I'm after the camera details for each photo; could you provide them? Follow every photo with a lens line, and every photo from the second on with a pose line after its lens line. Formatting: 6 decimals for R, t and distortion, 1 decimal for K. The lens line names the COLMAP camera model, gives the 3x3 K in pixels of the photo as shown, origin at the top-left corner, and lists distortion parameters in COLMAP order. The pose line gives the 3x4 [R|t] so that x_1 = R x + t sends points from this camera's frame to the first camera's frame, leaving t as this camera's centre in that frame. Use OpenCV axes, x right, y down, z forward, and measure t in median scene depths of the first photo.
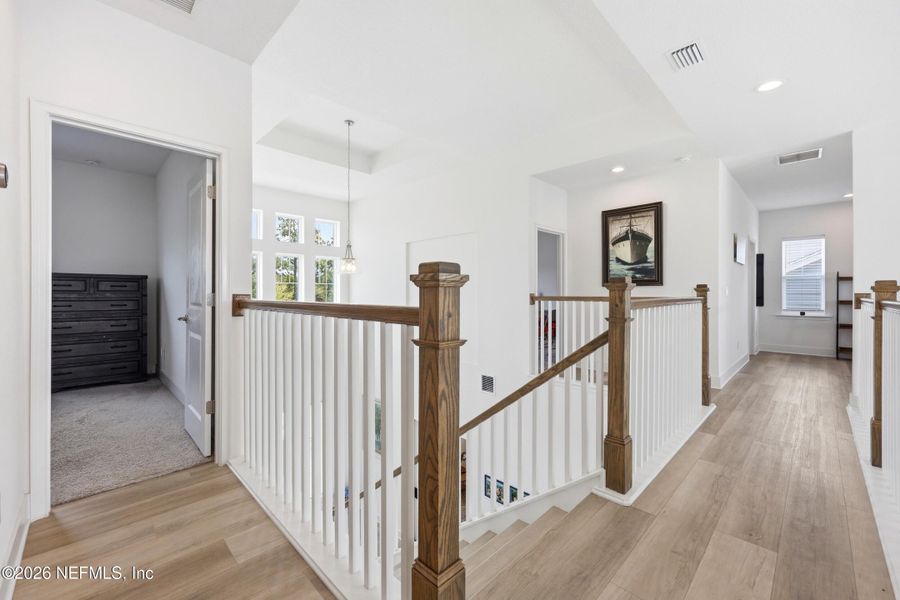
lens RADIAL K [[364.1, 0, 451.0], [0, 364.1, 298.6], [0, 0, 1]] dist [-0.000924, 0.000111]
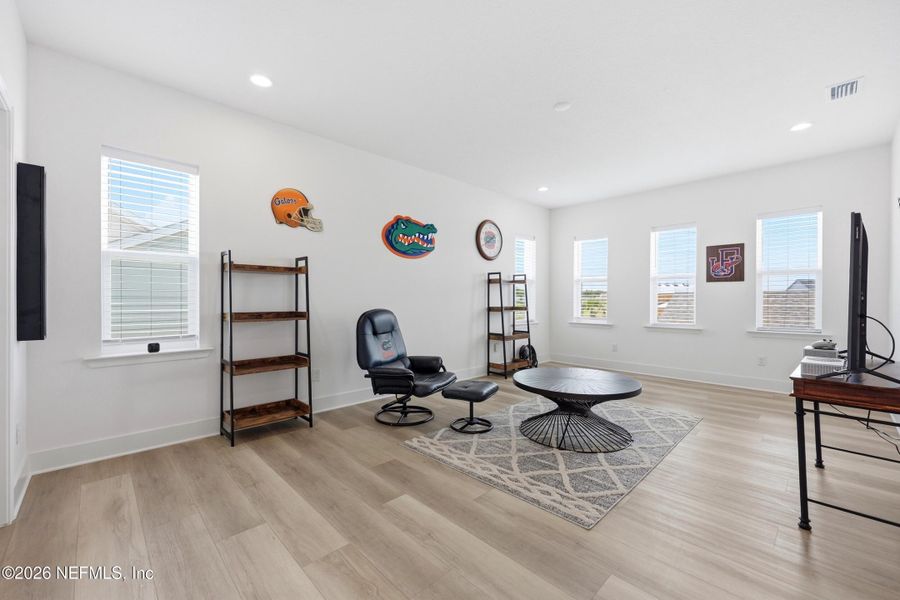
lens RADIAL K [[364.1, 0, 453.5], [0, 364.1, 302.1], [0, 0, 1]] dist [-0.000924, 0.000111]
pose [[0.006518, -0.003513, 0.999973, 0.555863], [0.003952, 0.999986, 0.003487, -0.010307], [-0.999971, 0.003929, 0.006531, 0.655174]]
